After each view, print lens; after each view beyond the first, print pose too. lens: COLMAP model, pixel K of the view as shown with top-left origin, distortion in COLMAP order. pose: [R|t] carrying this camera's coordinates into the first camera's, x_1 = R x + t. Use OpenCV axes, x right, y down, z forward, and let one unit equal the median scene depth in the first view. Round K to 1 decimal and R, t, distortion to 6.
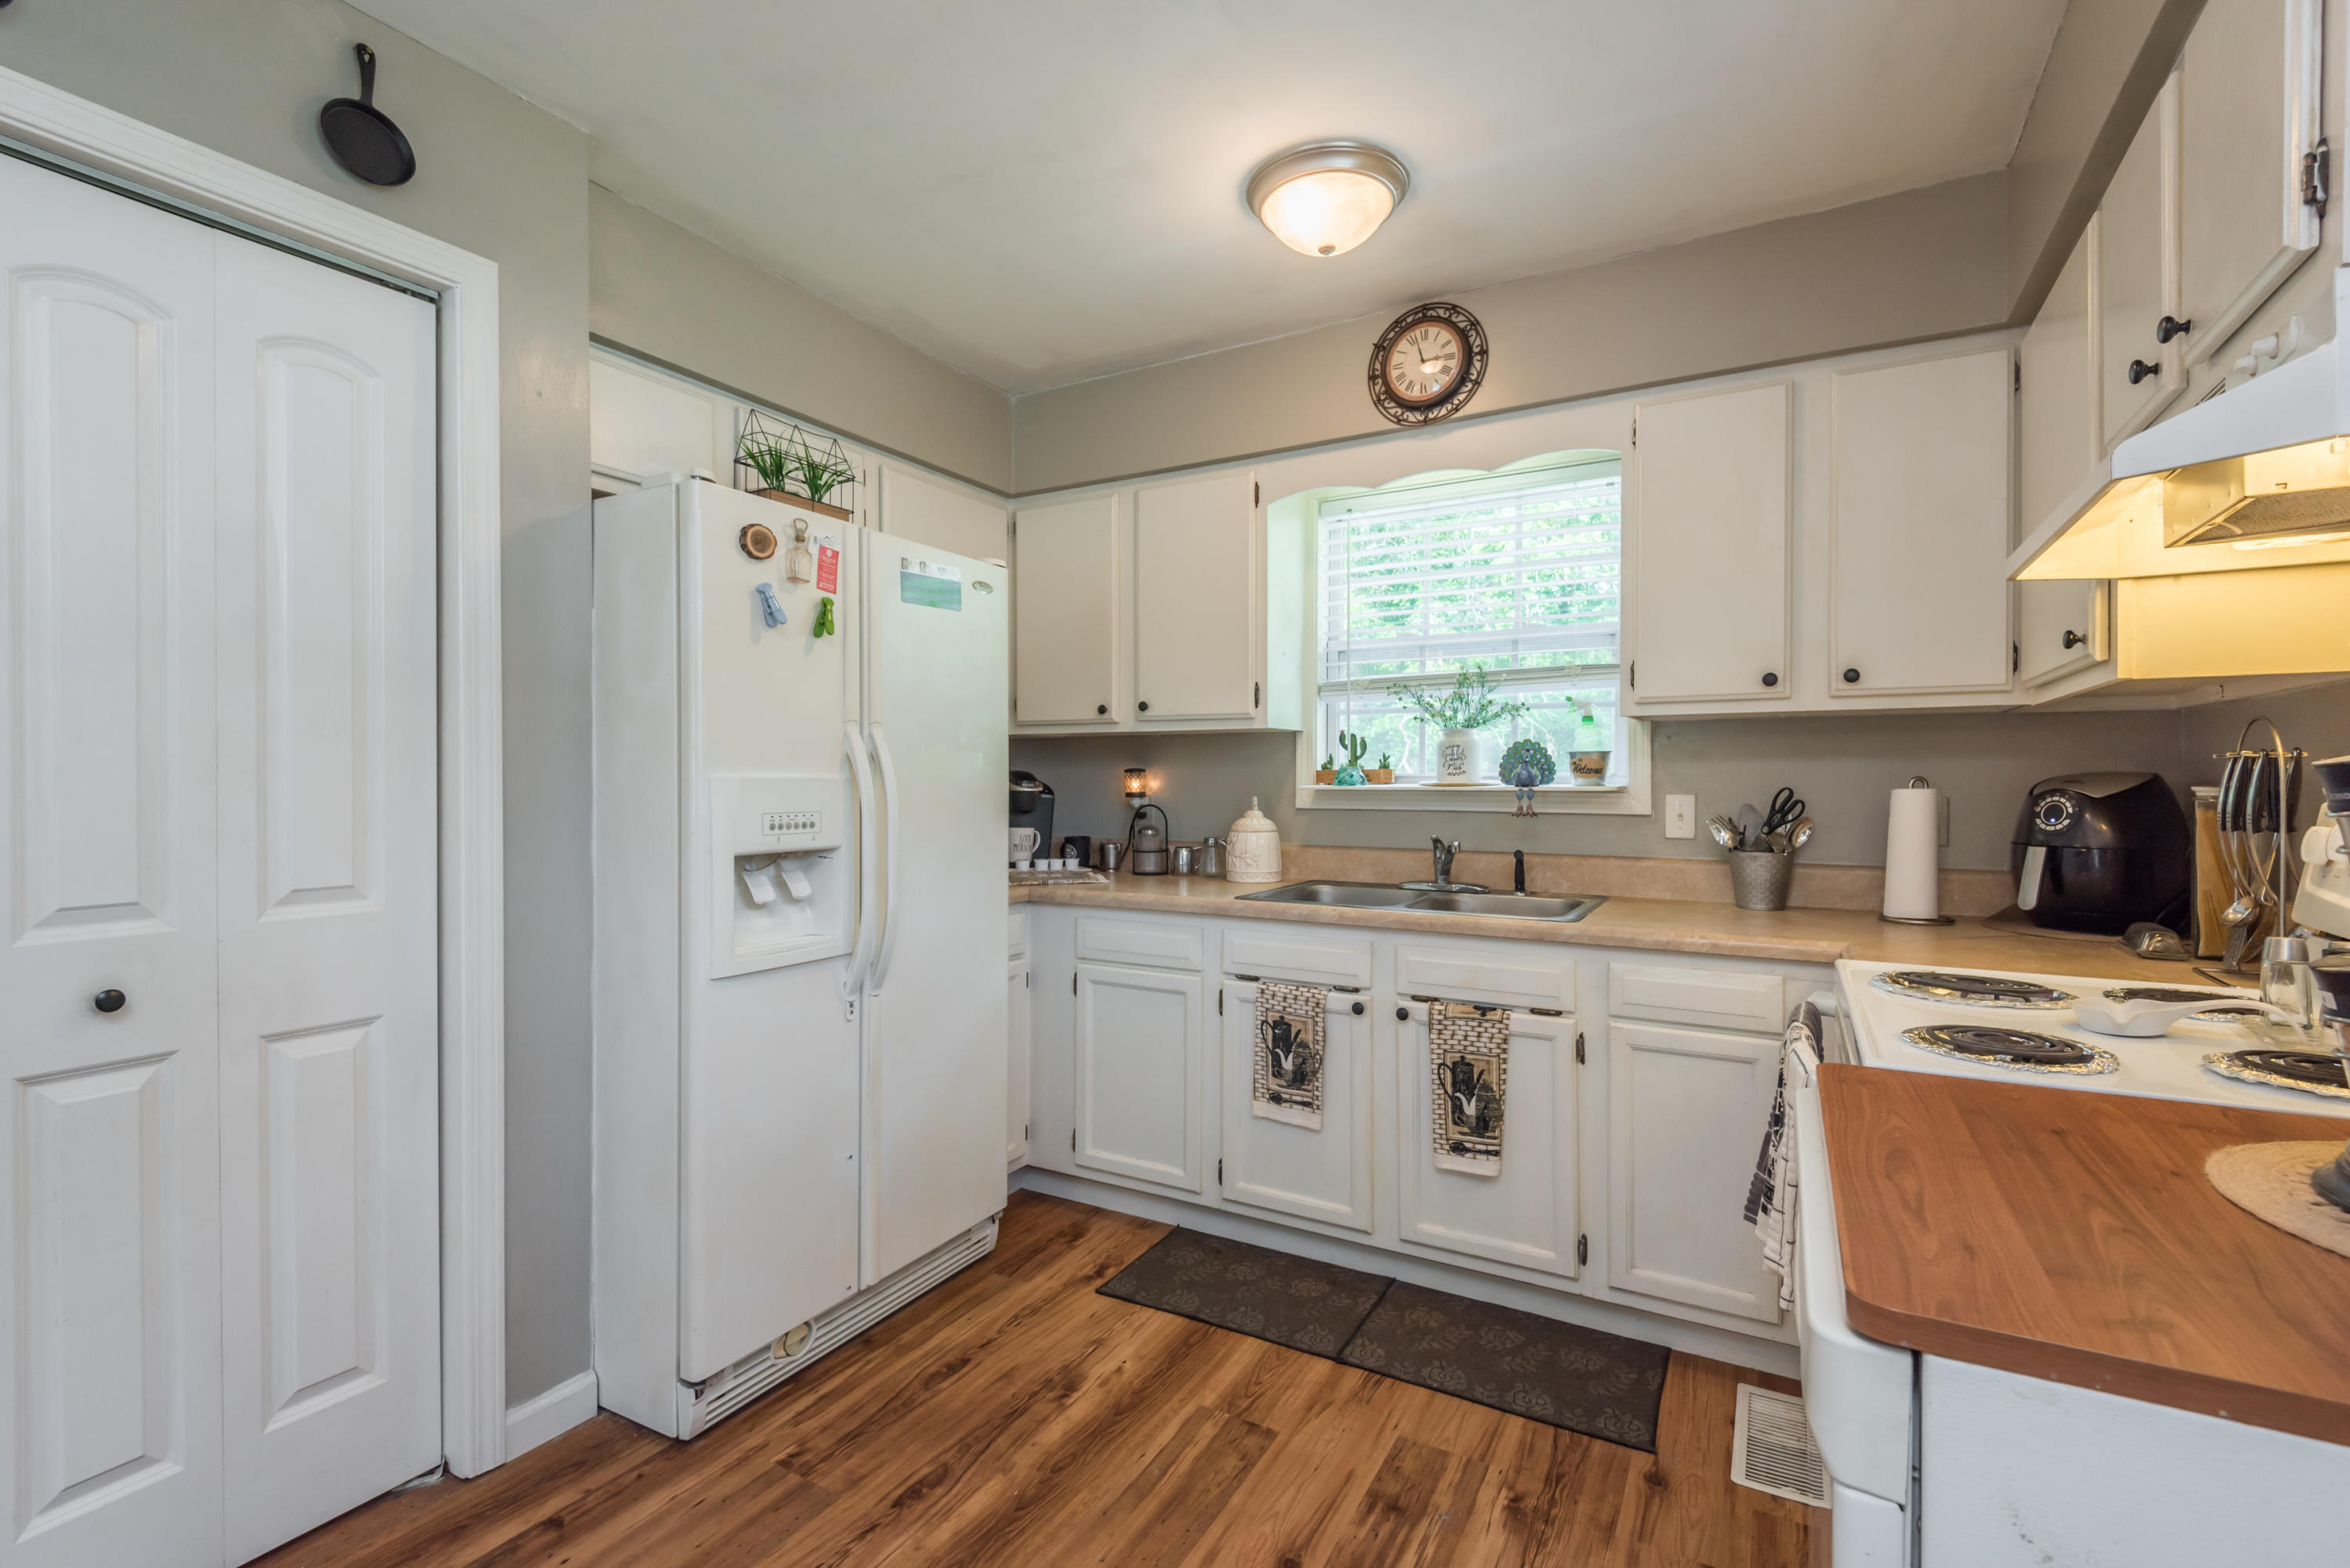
lens RADIAL K [[1053.7, 0, 1167.8], [0, 1053.7, 783.6], [0, 0, 1]] dist [0.039044, -0.029904]
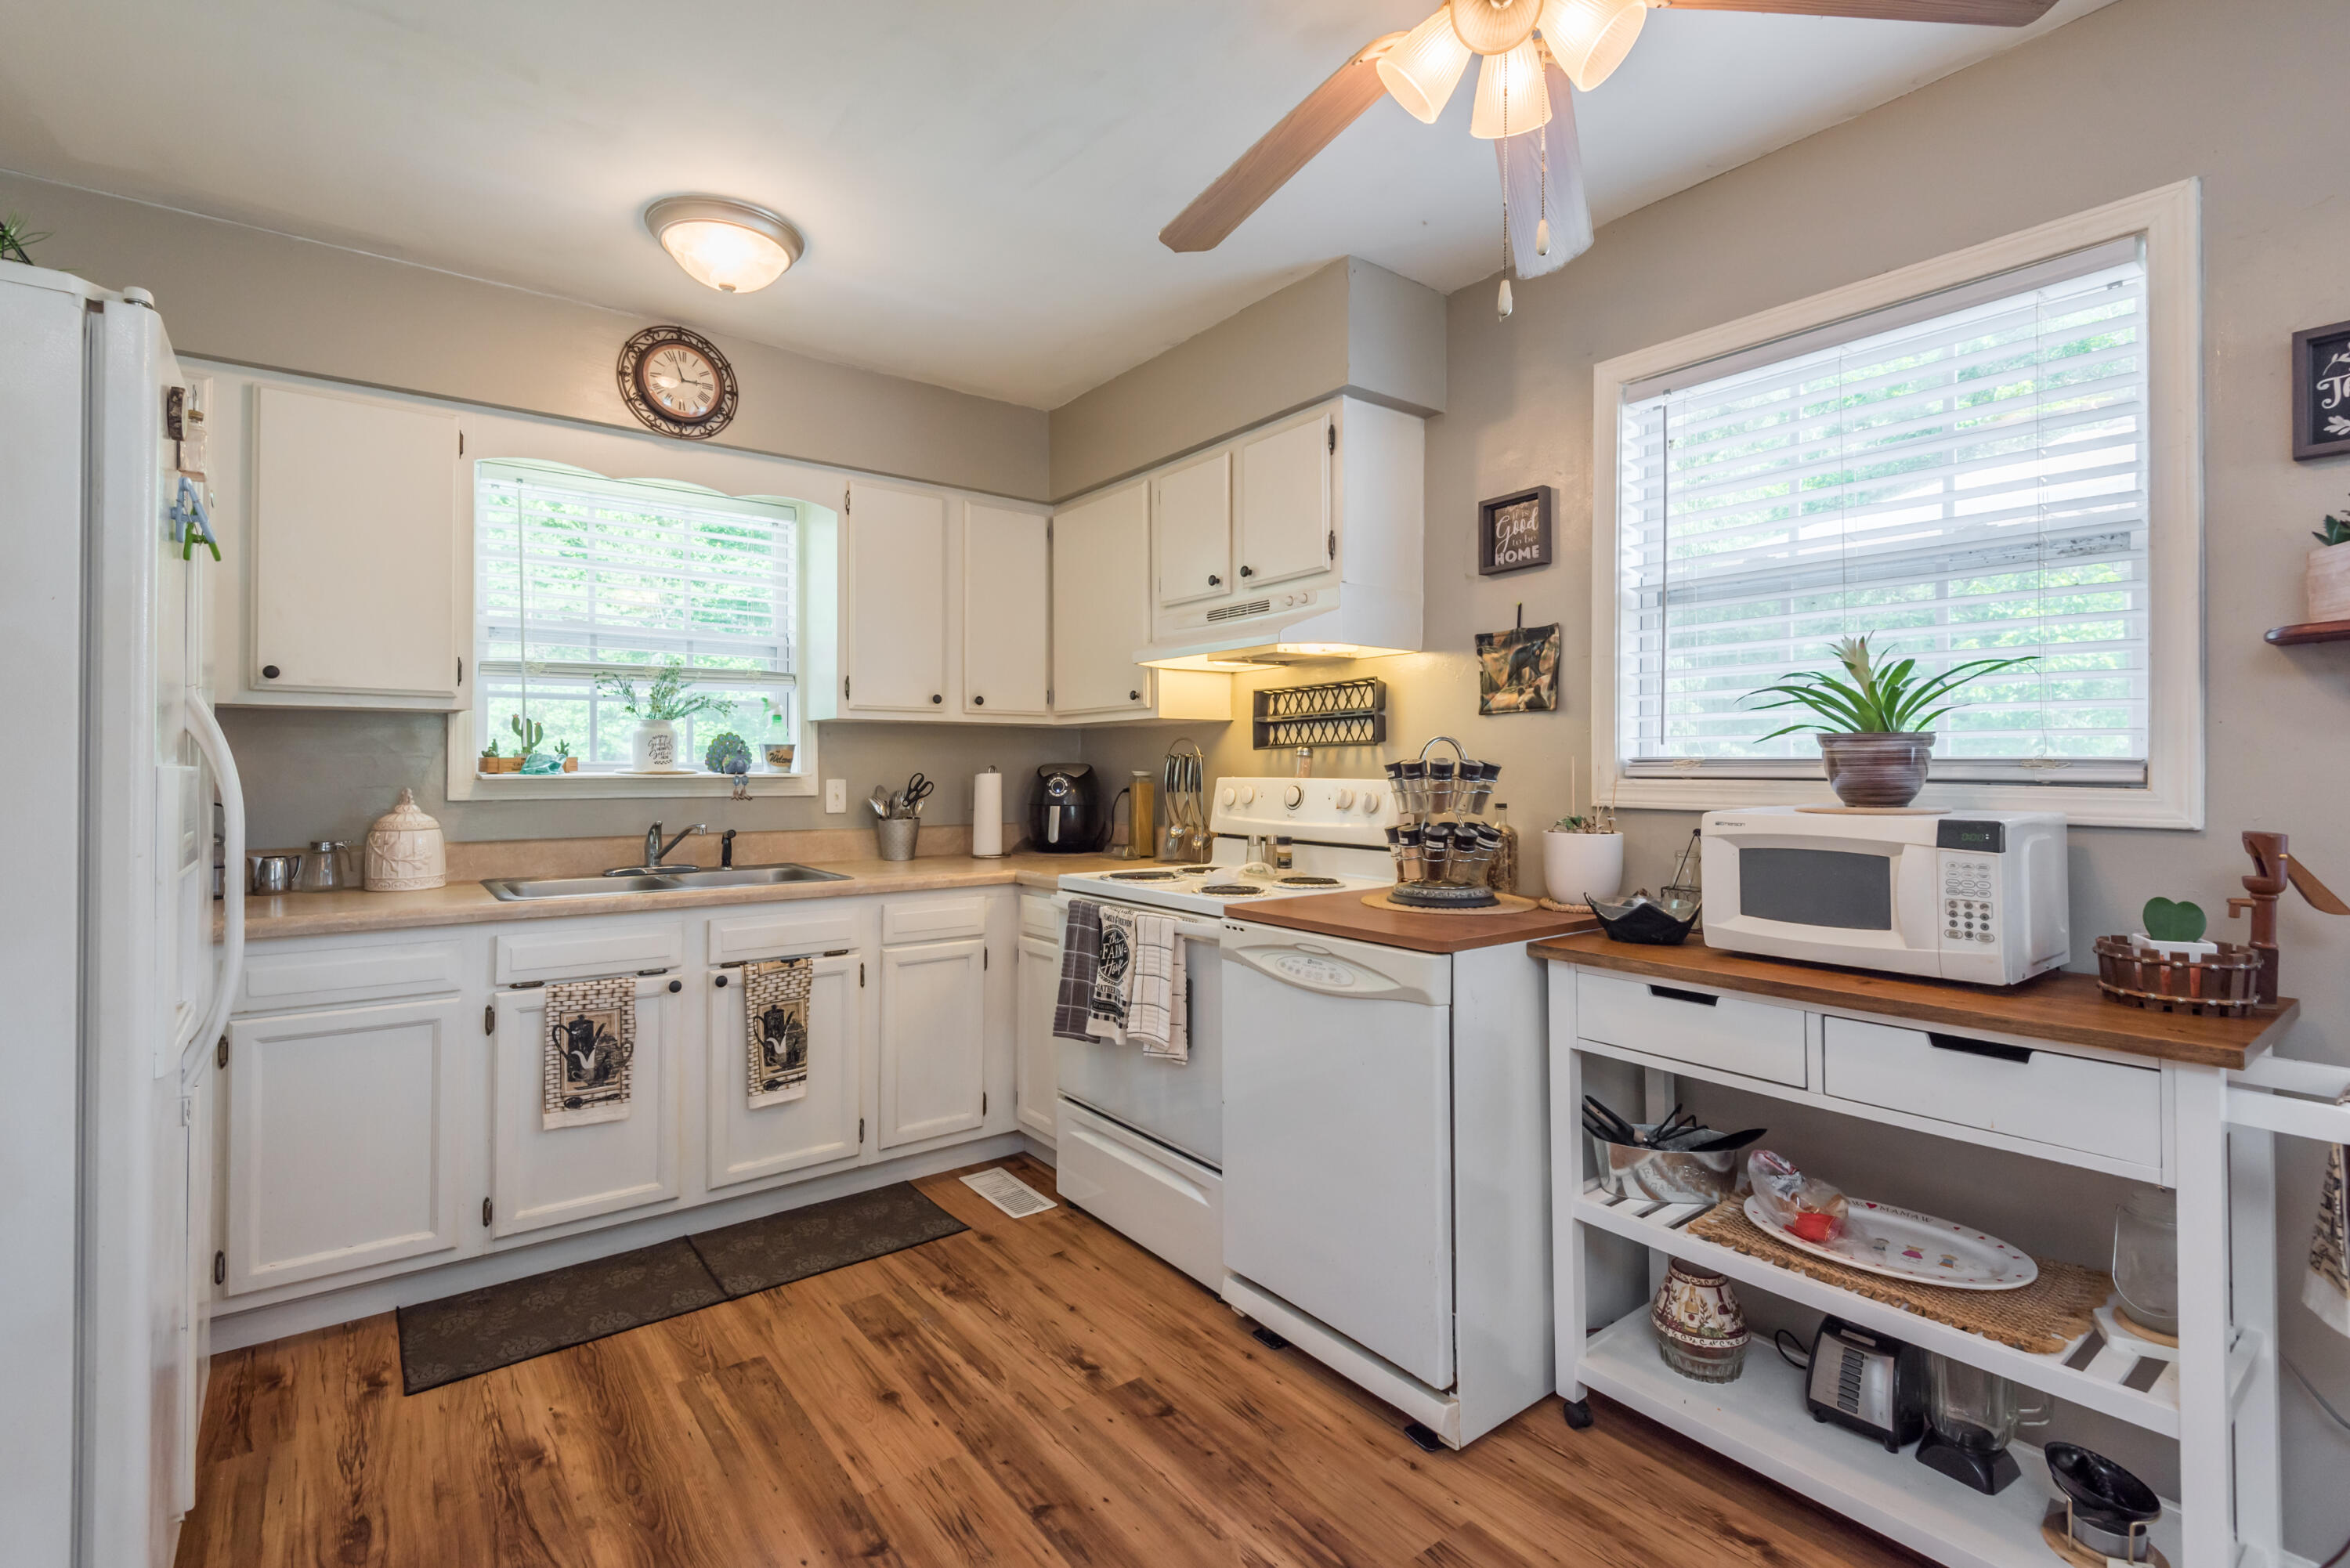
lens RADIAL K [[1058.8, 0, 1167.3], [0, 1058.8, 756.3], [0, 0, 1]] dist [0.041429, -0.028790]
pose [[0.392166, 0.007807, 0.919861, -0.603941], [0.003662, 0.999943, -0.010048, -0.003429], [-0.919887, 0.007309, 0.392115, 0.131656]]
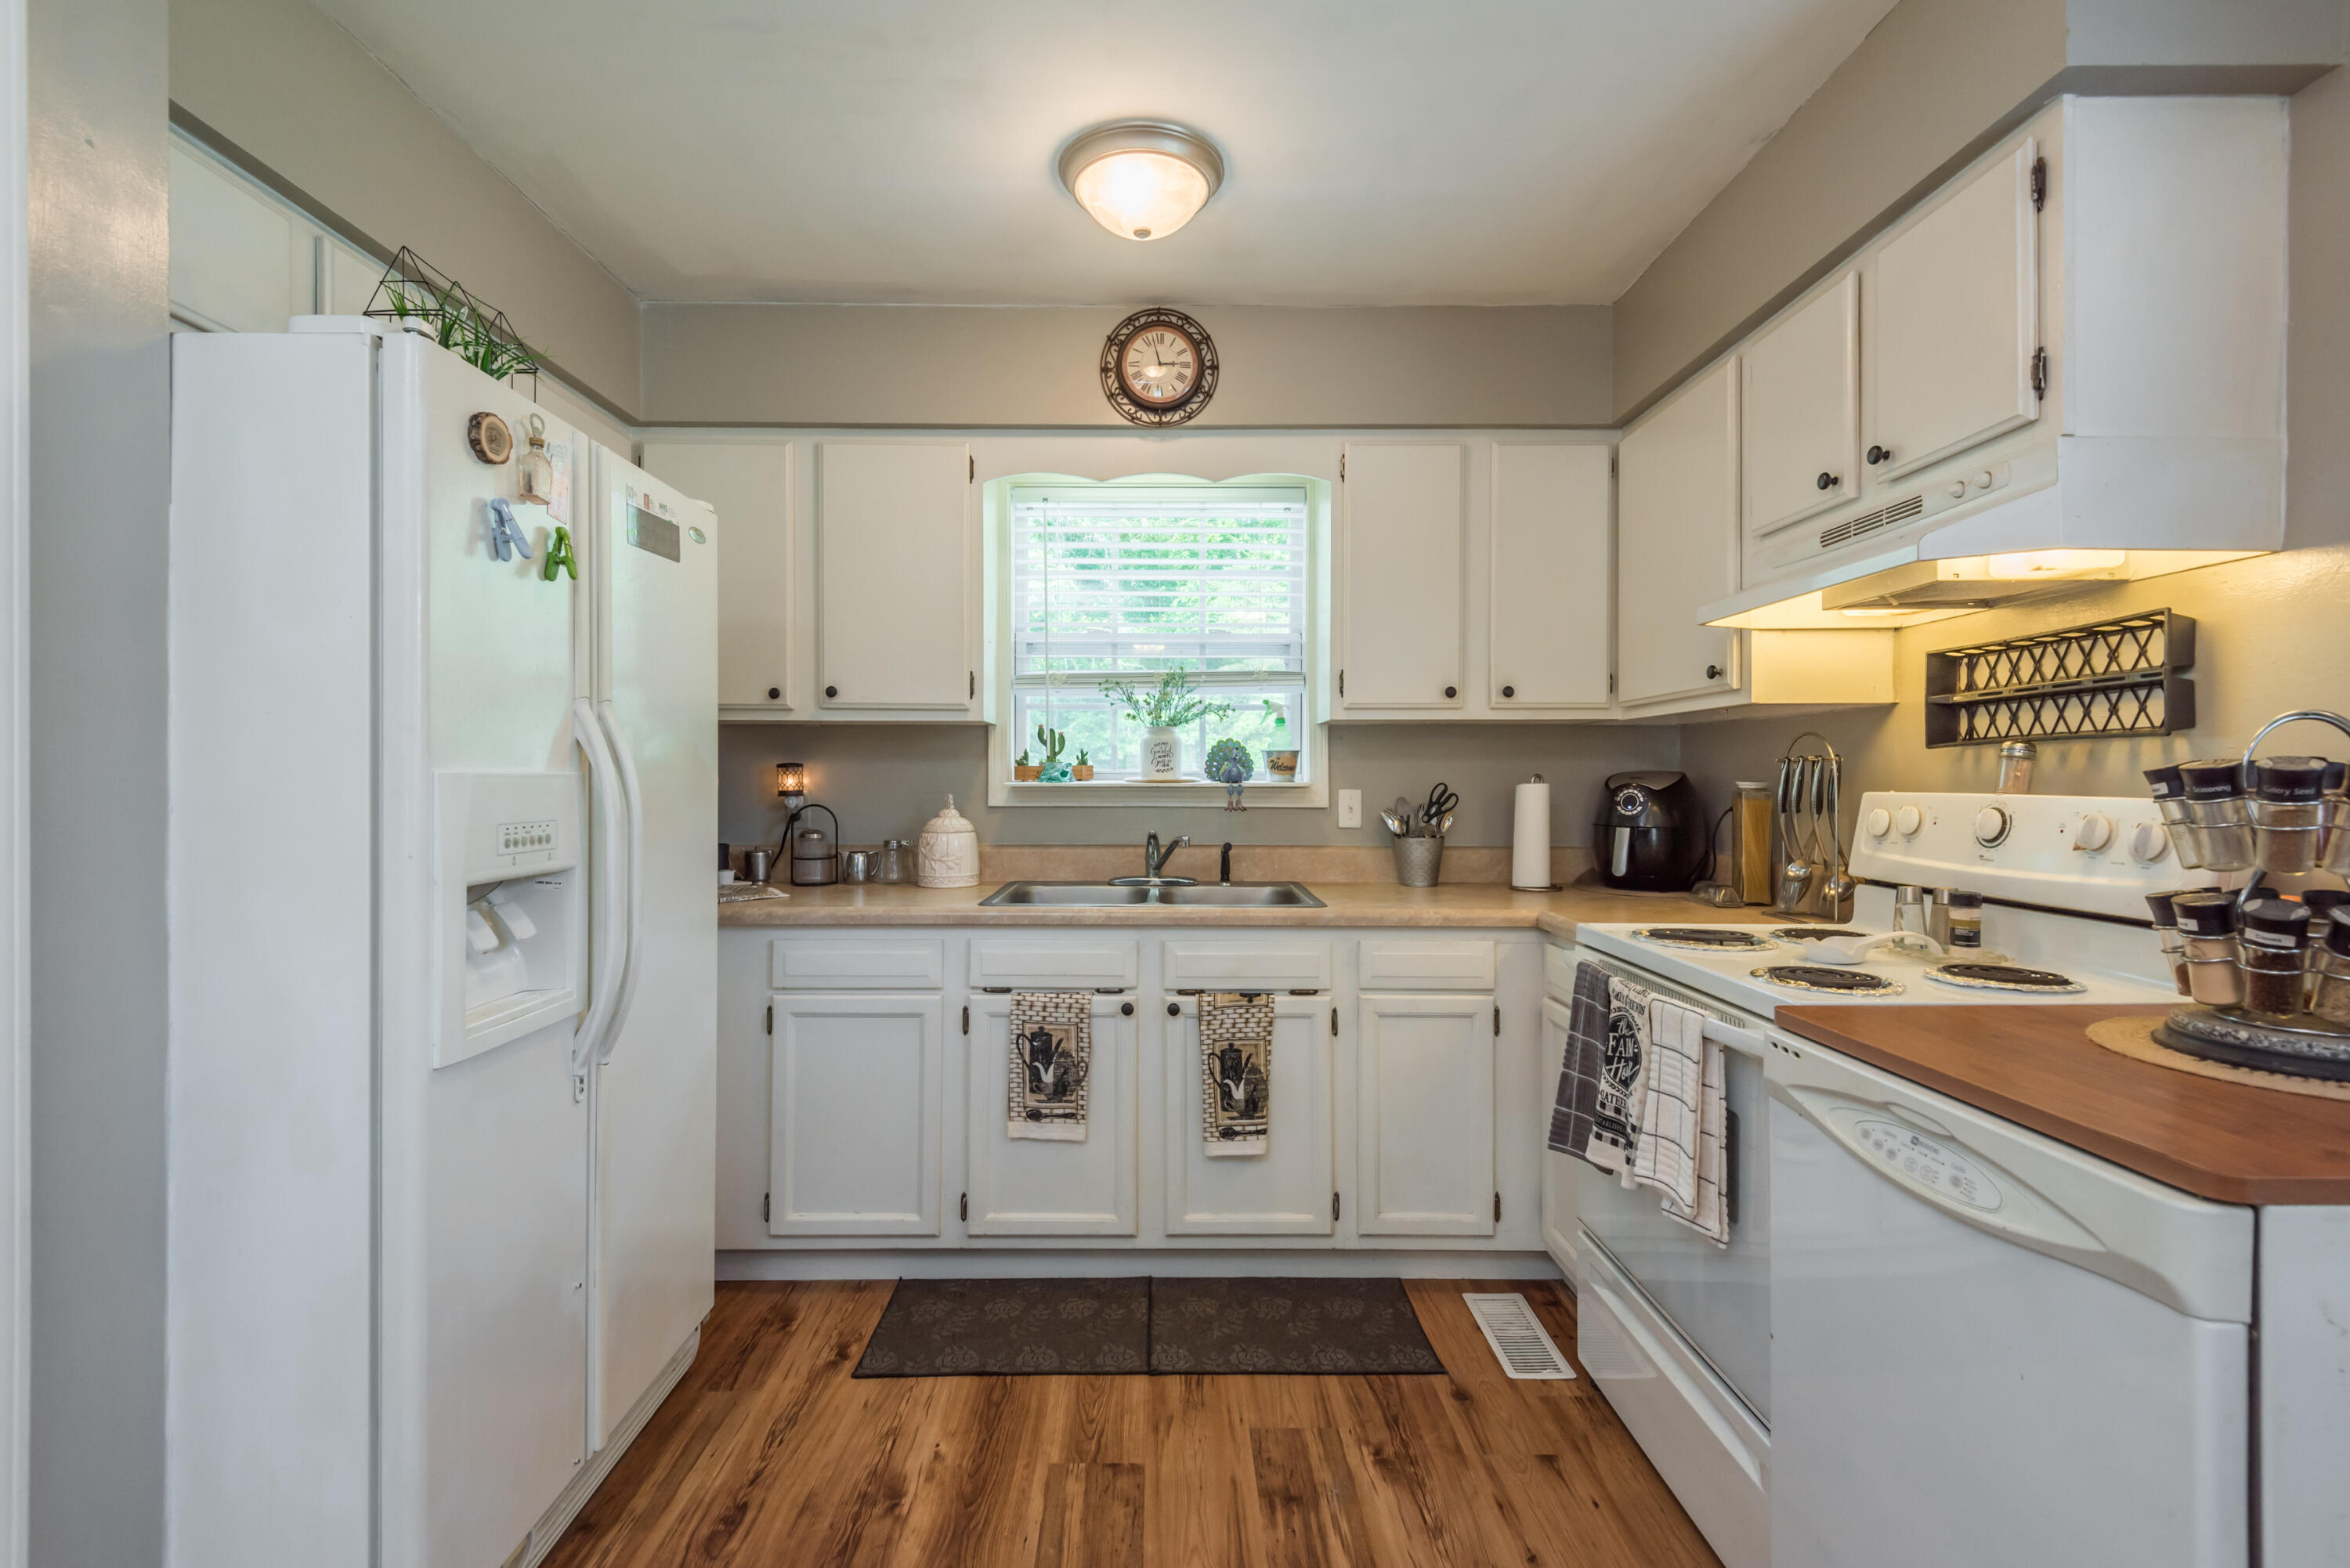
lens RADIAL K [[1058.3, 0, 1170.5], [0, 1058.3, 773.3], [0, 0, 1]] dist [0.041677, -0.029379]
pose [[0.864032, 0.001403, 0.503436, -0.281180], [0.001347, 0.999986, -0.005098, -0.001450], [-0.503436, 0.005083, 0.864018, 0.125651]]
